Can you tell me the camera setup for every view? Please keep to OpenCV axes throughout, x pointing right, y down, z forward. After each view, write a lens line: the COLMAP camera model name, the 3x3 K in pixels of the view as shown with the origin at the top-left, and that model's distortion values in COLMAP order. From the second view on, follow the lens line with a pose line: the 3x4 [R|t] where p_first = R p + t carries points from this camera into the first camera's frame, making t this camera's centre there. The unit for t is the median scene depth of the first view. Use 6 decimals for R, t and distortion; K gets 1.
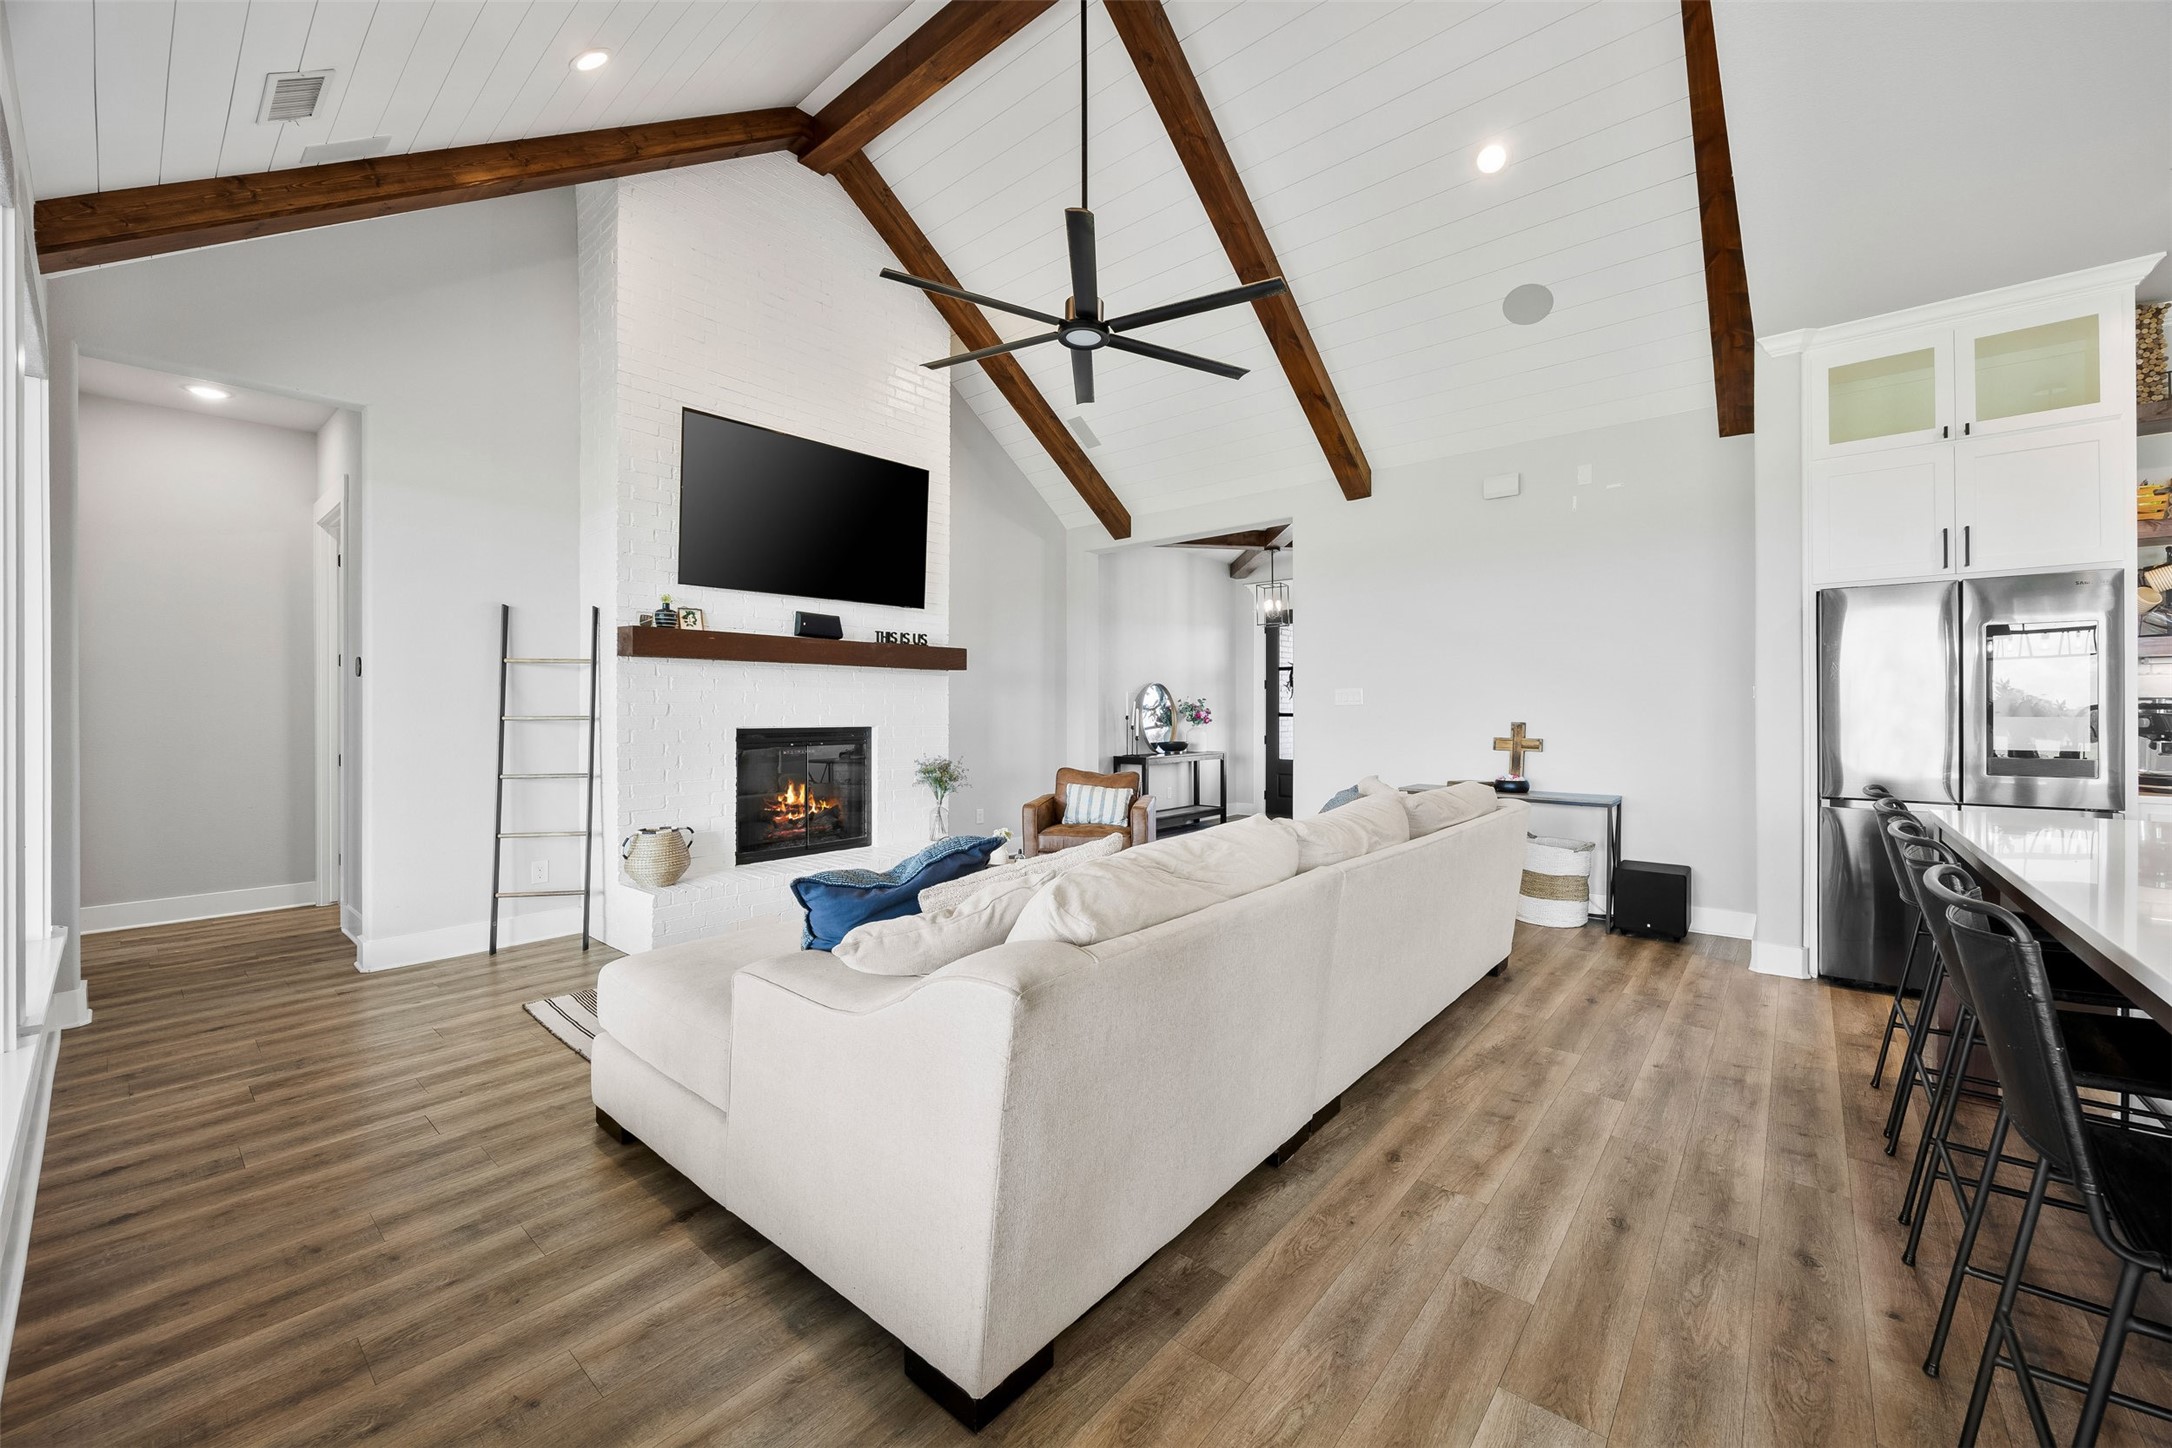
lens RADIAL K [[837.5, 0, 1087.6], [0, 837.5, 716.7], [0, 0, 1]] dist [-0.001160, -0.000095]
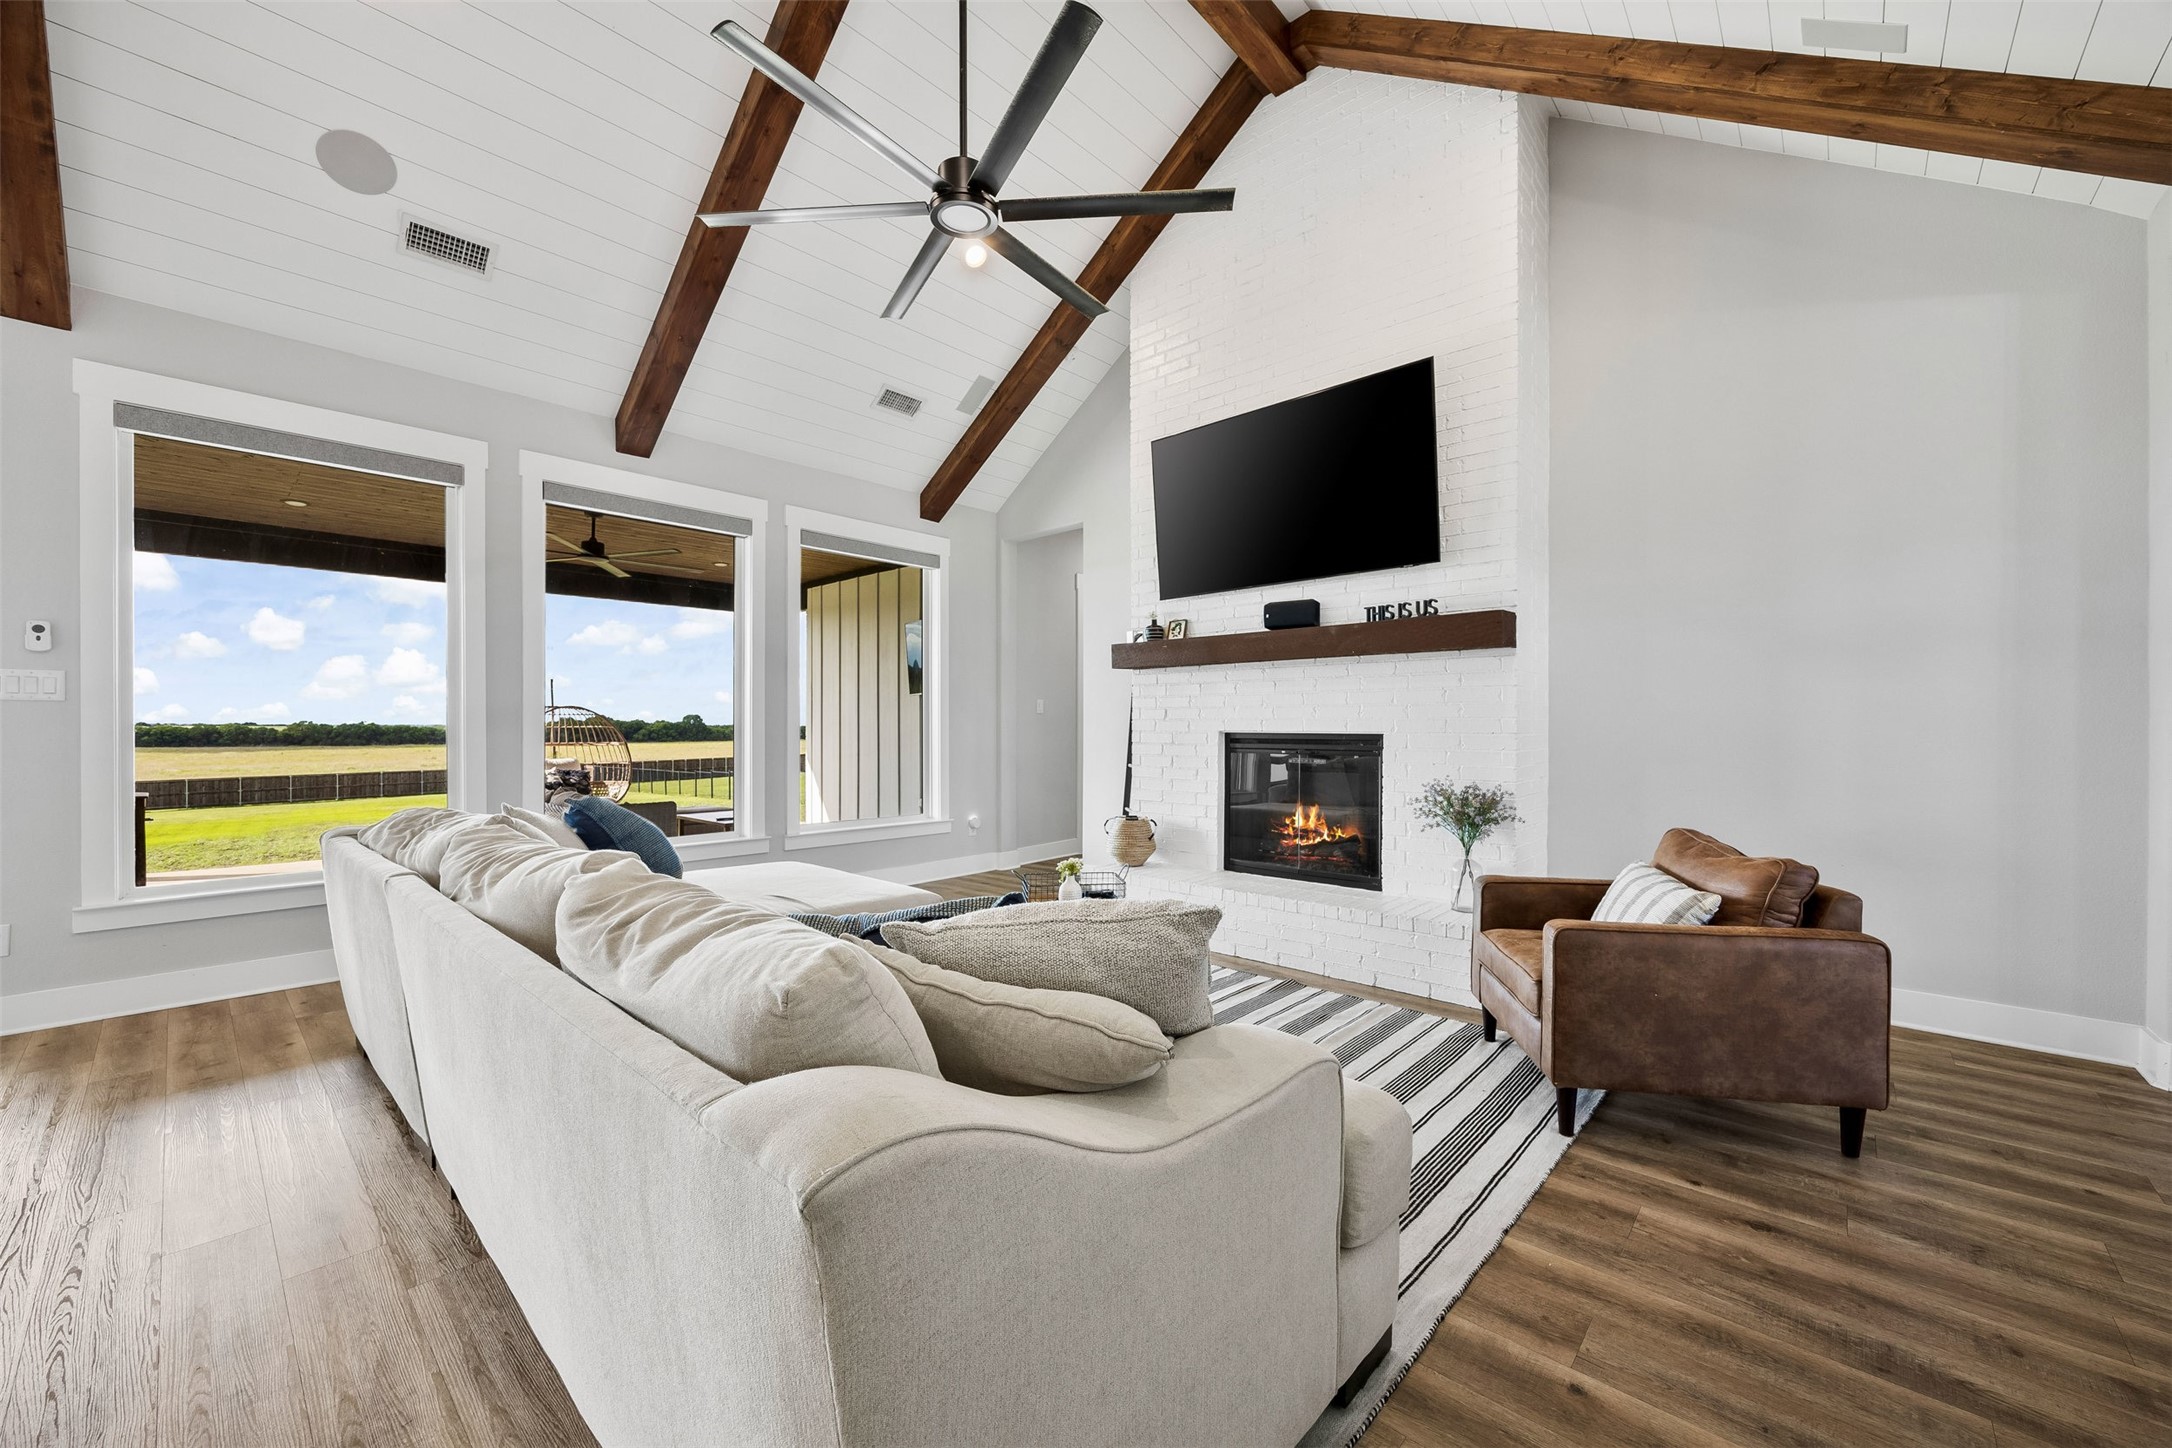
lens RADIAL K [[823.1, 0, 1094.9], [0, 823.1, 729.9], [0, 0, 1]] dist [-0.001731, -0.000227]
pose [[-0.026427, 0.007855, -0.999620, 0.630777], [-0.006331, 0.999948, 0.008025, 0.005311], [0.999631, 0.006541, -0.026376, 0.974725]]
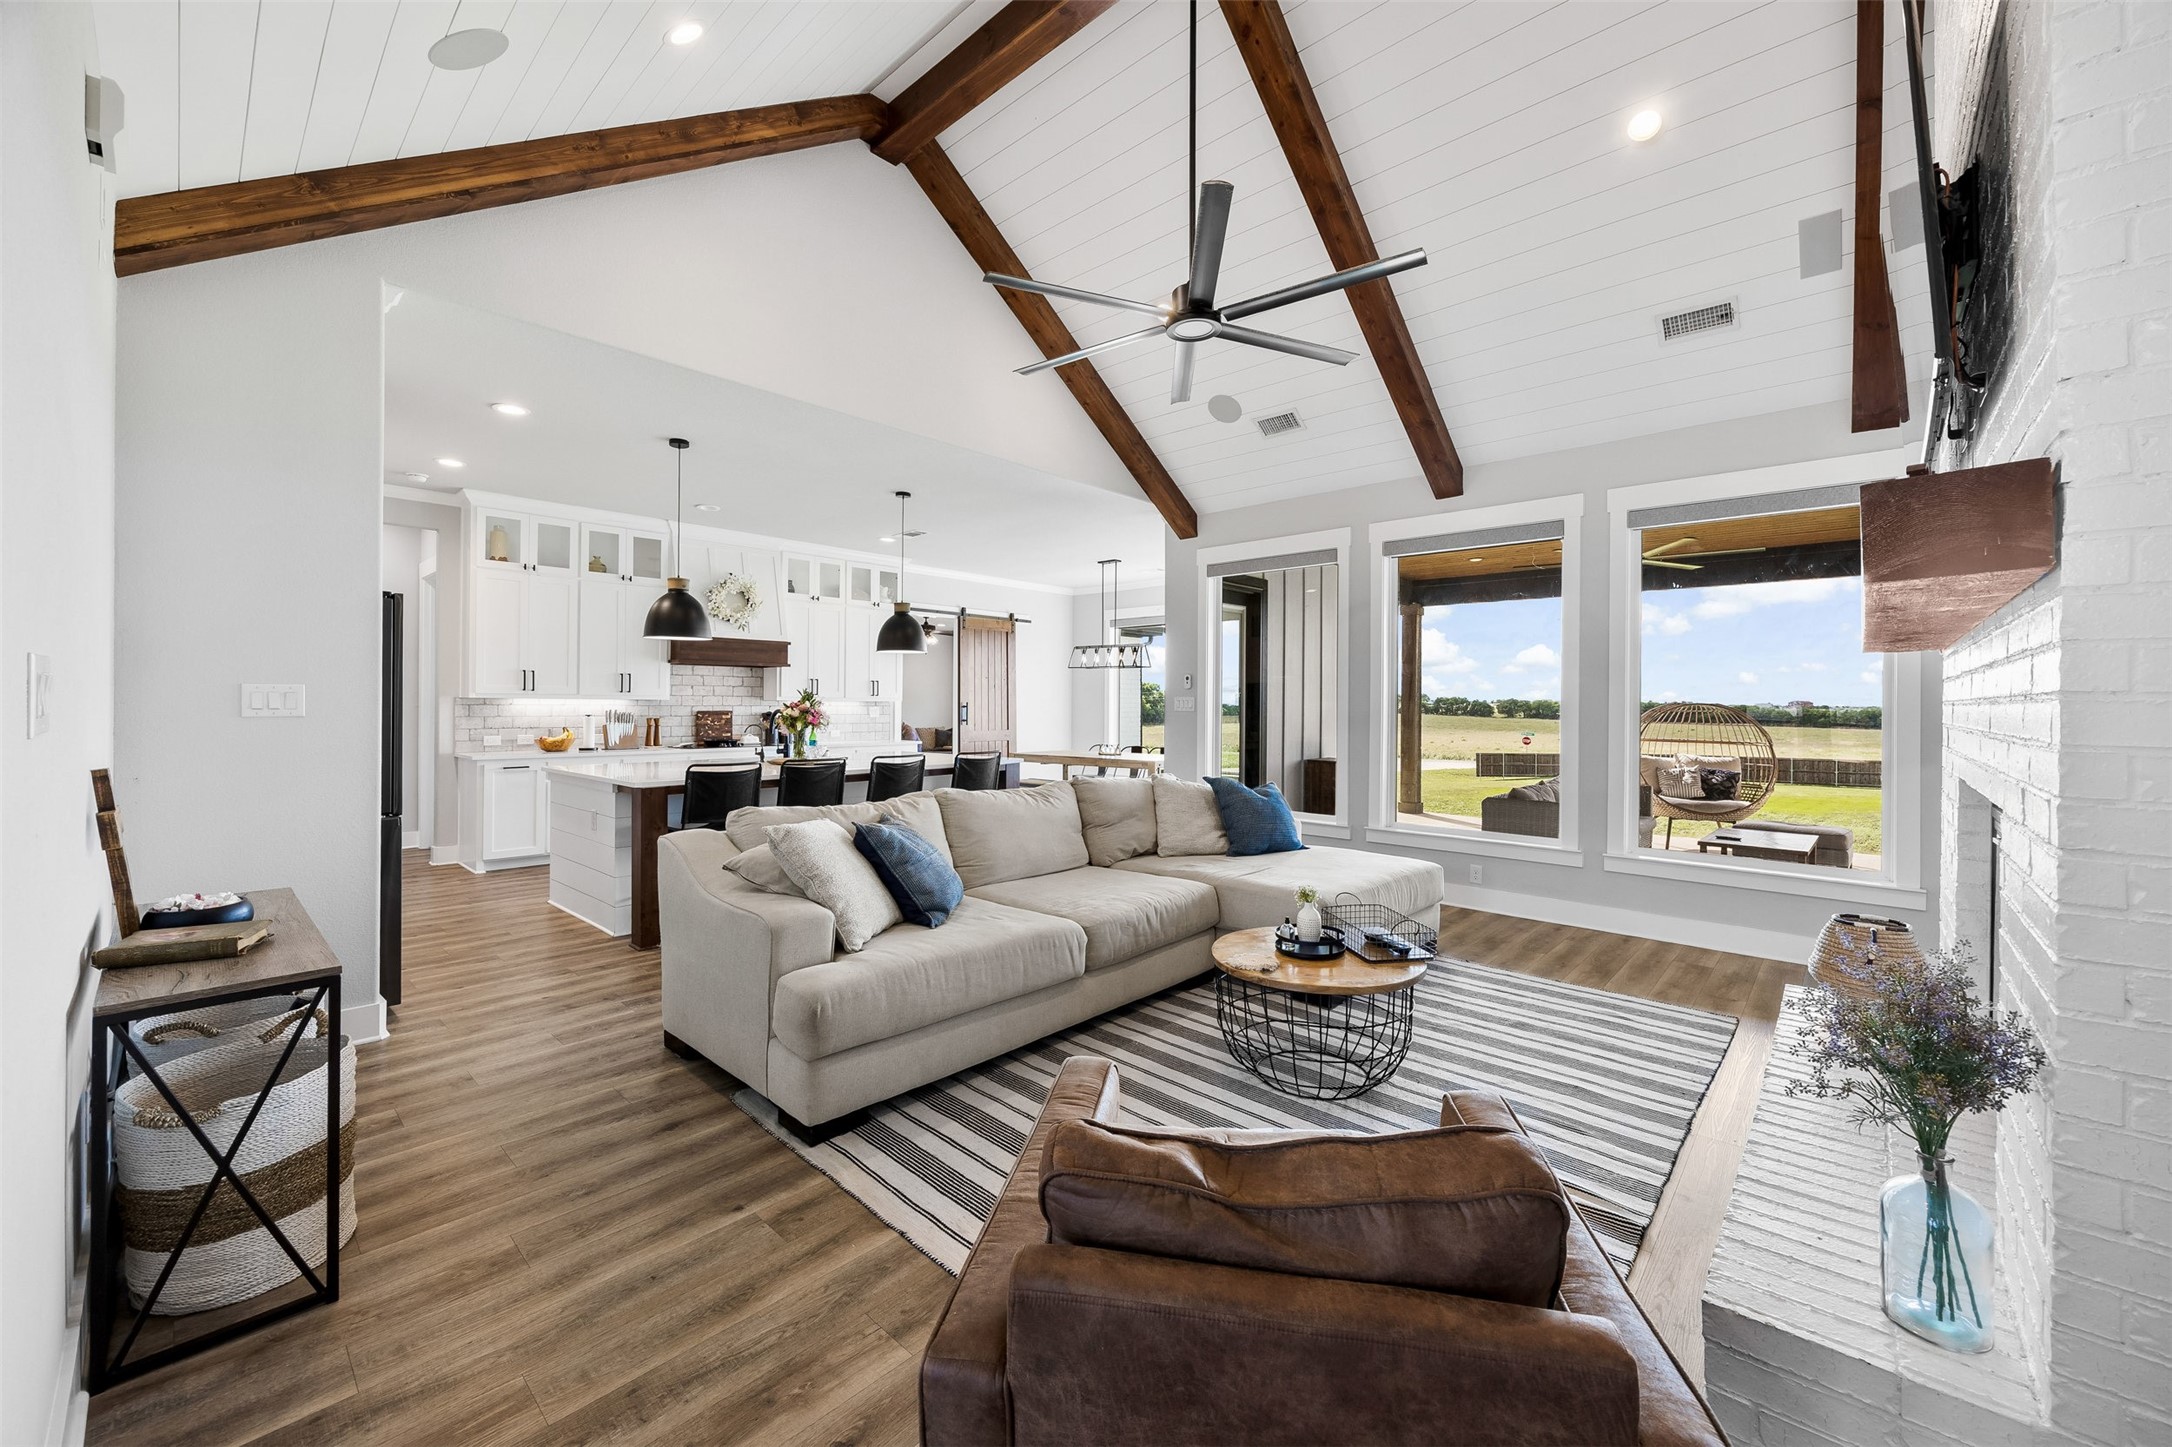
lens RADIAL K [[841.0, 0, 1084.0], [0, 841.0, 705.4], [0, 0, 1]] dist [-0.003526, -0.000194]
pose [[-0.999331, -0.005293, 0.036181, 0.064873], [-0.004973, 0.999948, 0.008930, -0.033312], [-0.036226, 0.008744, -0.999305, 1.663633]]
